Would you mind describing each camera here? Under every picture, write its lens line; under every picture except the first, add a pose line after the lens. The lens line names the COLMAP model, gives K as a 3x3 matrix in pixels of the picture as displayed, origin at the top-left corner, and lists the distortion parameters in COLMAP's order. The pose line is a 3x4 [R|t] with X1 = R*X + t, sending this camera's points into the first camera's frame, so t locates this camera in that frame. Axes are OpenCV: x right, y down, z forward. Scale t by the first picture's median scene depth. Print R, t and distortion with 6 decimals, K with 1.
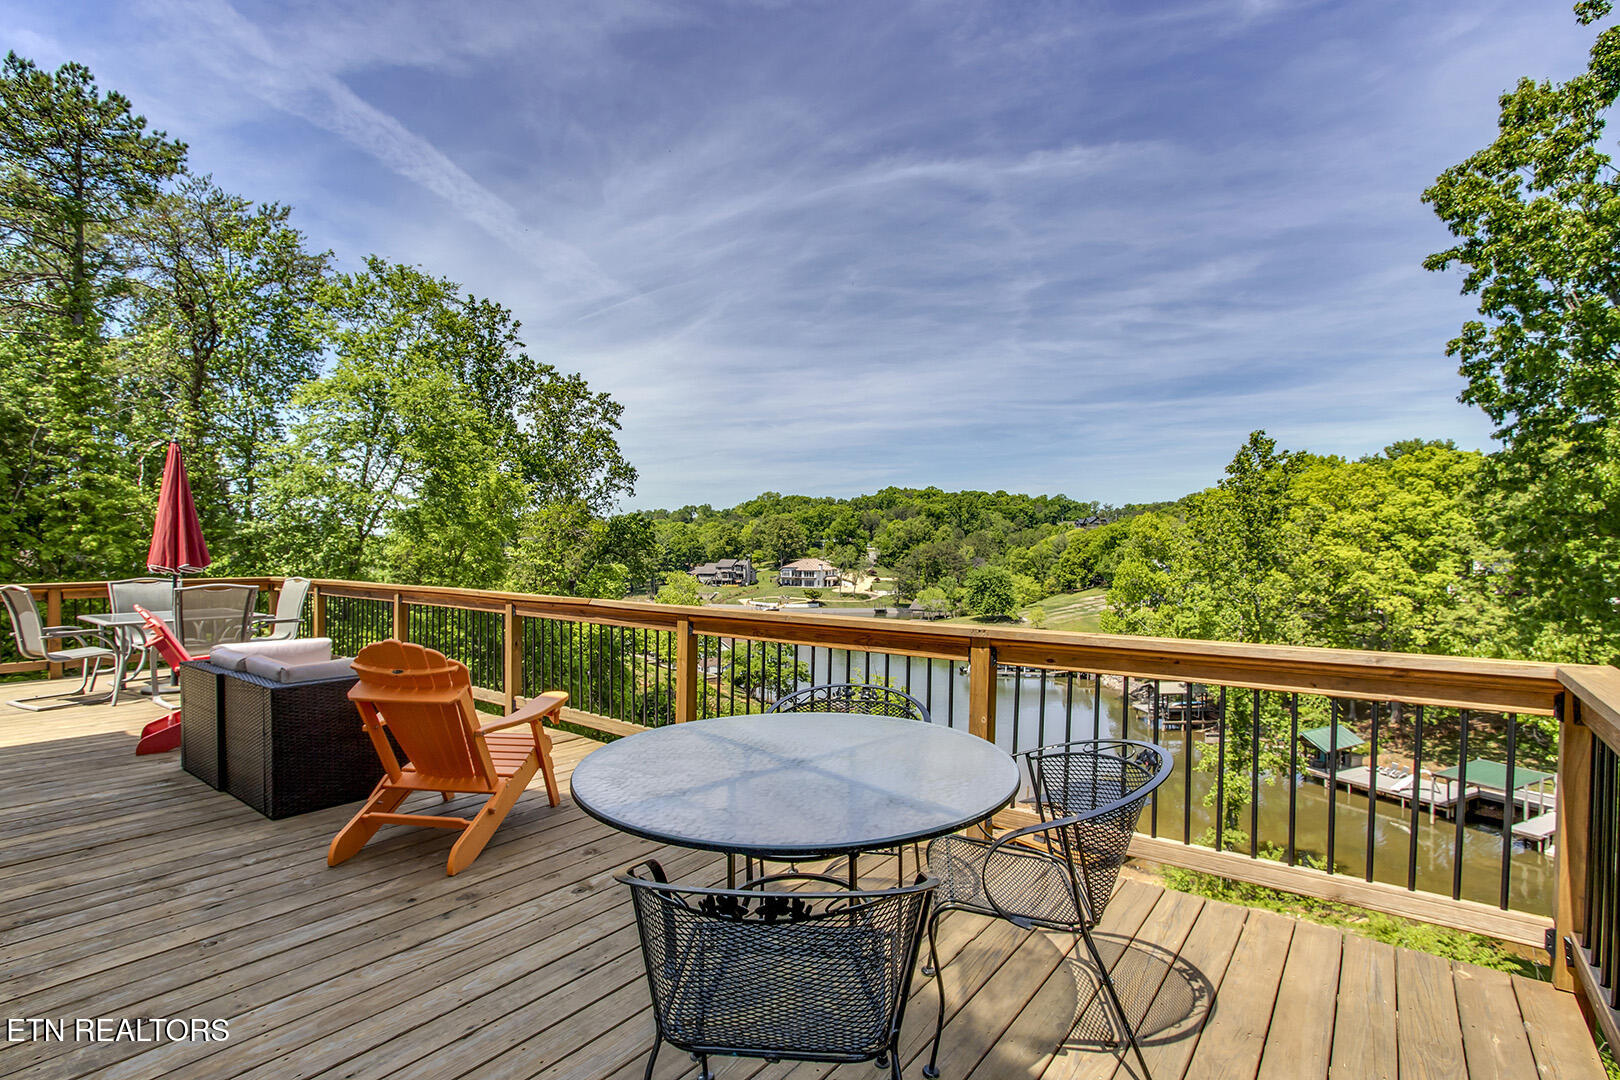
lens RADIAL K [[757.6, 0, 812.4], [0, 757.6, 565.1], [0, 0, 1]] dist [-0.000070, -0.000468]
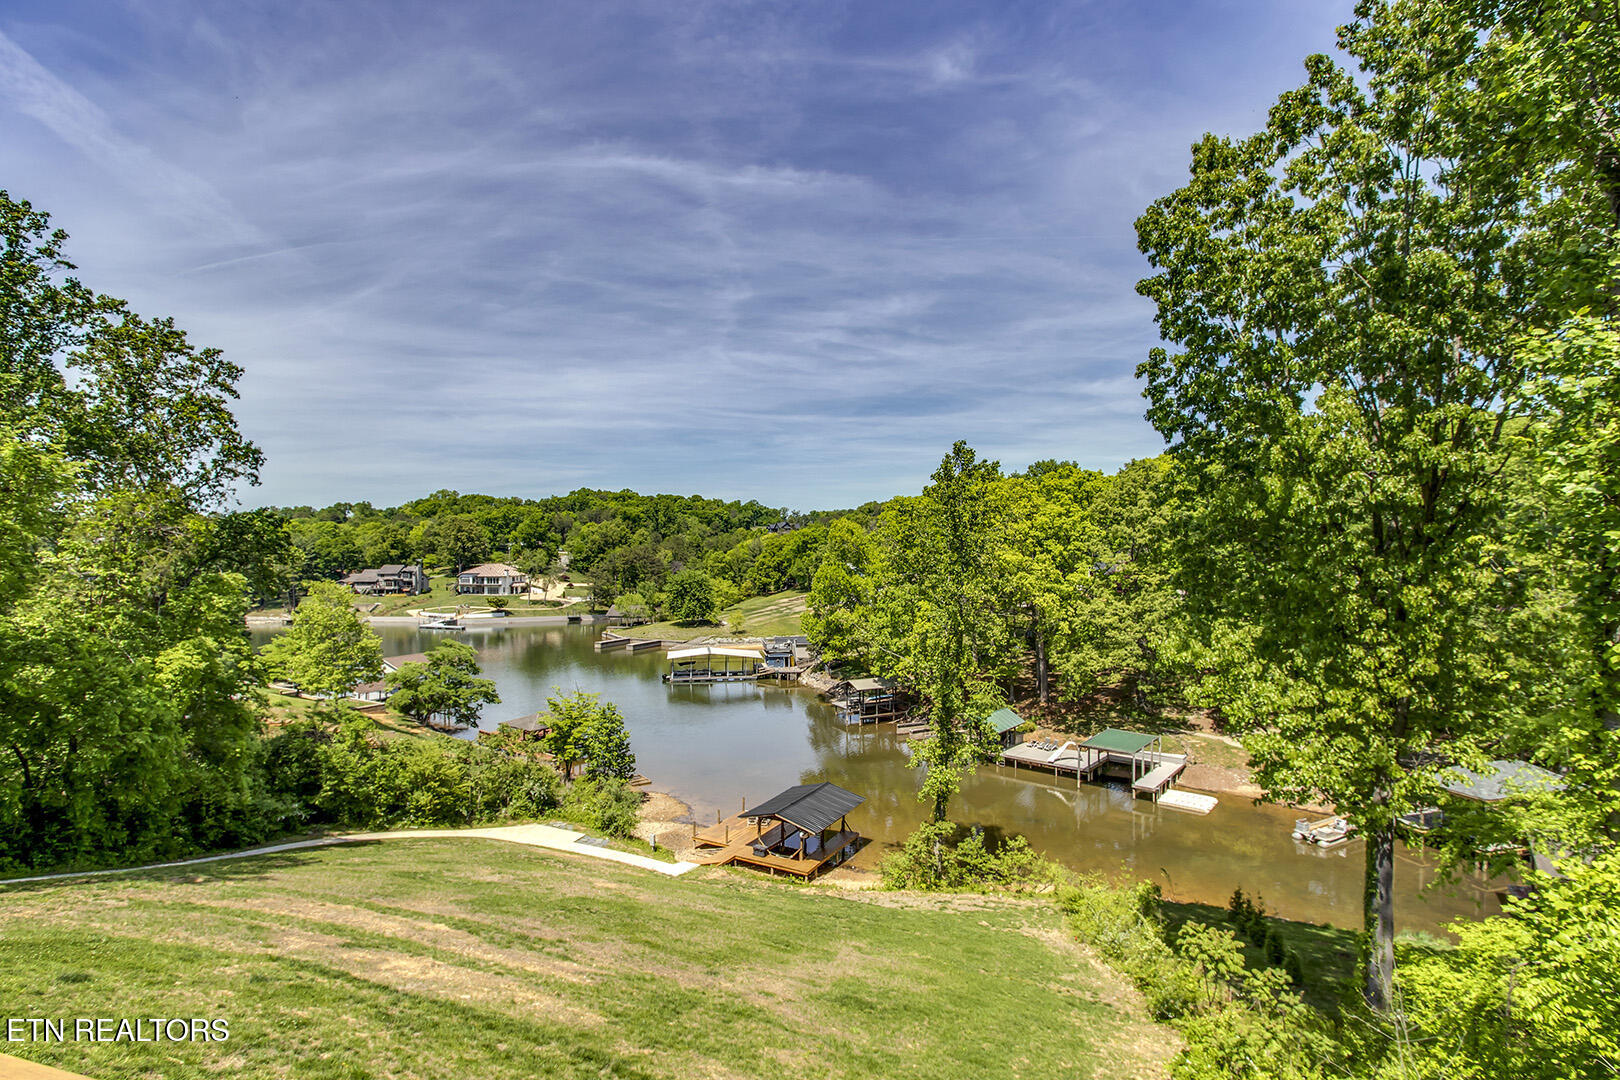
lens RADIAL K [[761.6, 0, 815.9], [0, 761.6, 554.4], [0, 0, 1]] dist [-0.021734, 0.003233]
pose [[0.921537, -0.001373, 0.388288, -0.007866], [0.008955, 0.999803, -0.017719, -0.001265], [-0.388187, 0.019806, 0.921368, 0.062167]]
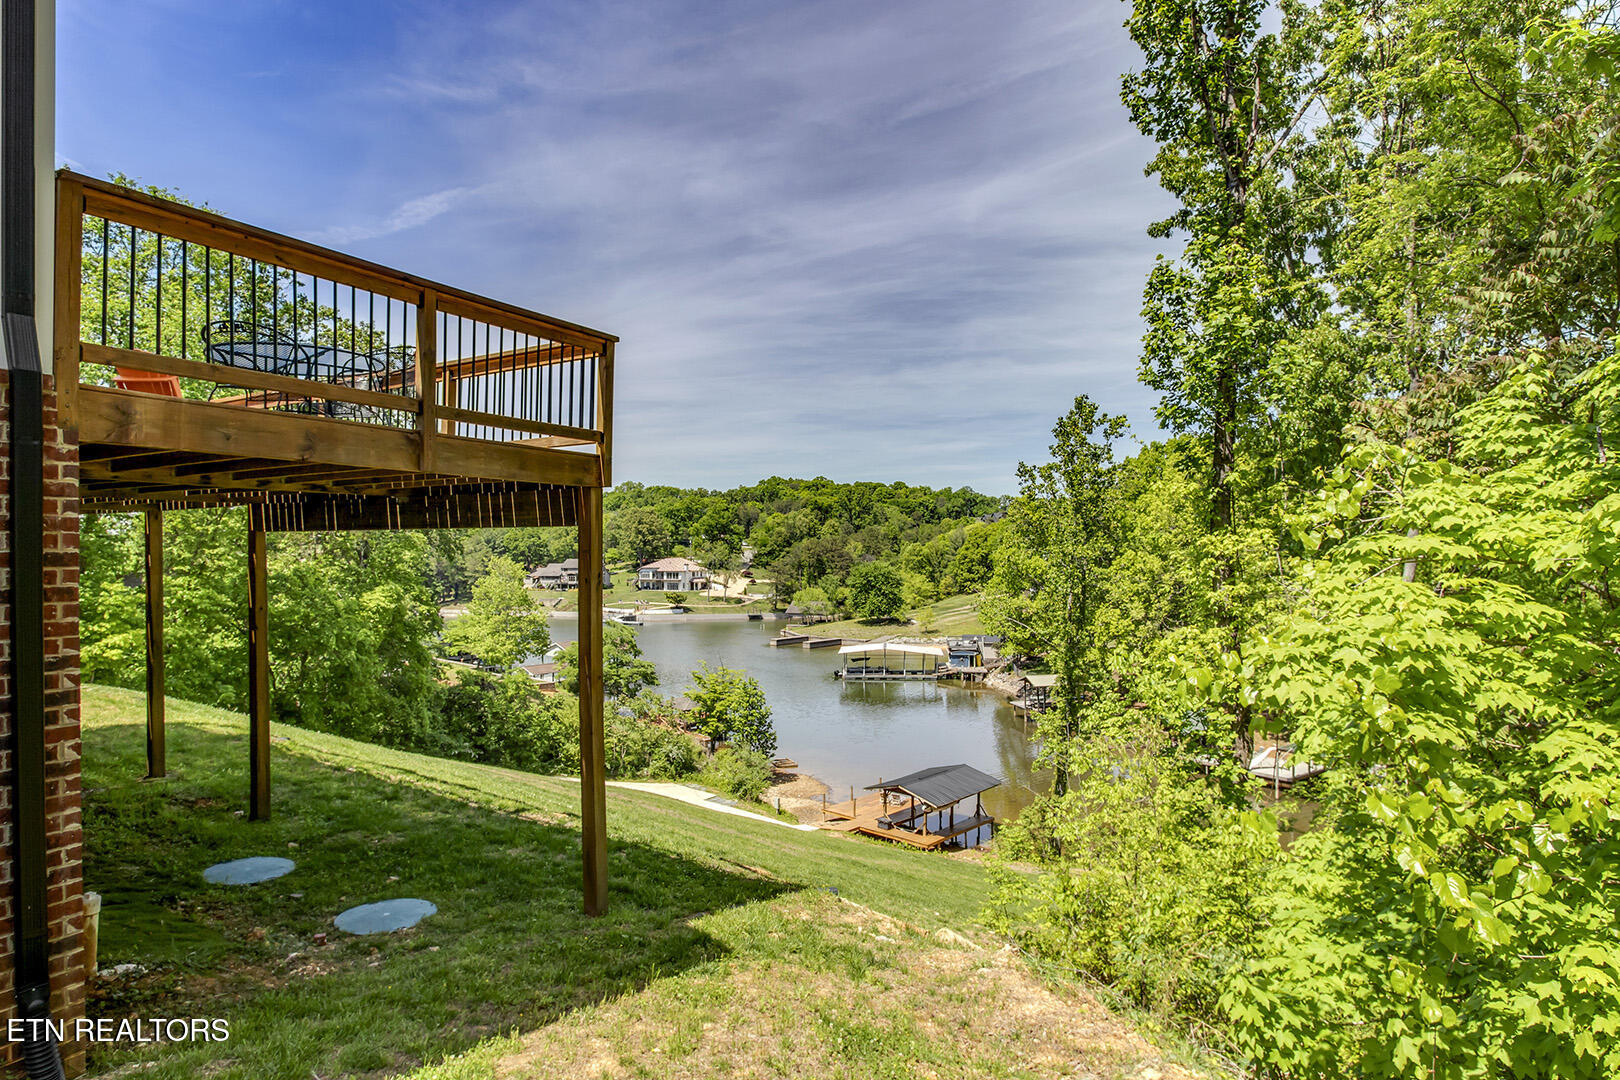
lens RADIAL K [[884.2, 0, 799.6], [0, 884.2, 550.4], [0, 0, 1]] dist [-0.021700, 0.000842]
pose [[0.990888, -0.005167, 0.134588, 0.038512], [0.007640, 0.999811, -0.017863, 0.028984], [-0.134470, 0.018728, 0.990741, -0.062902]]
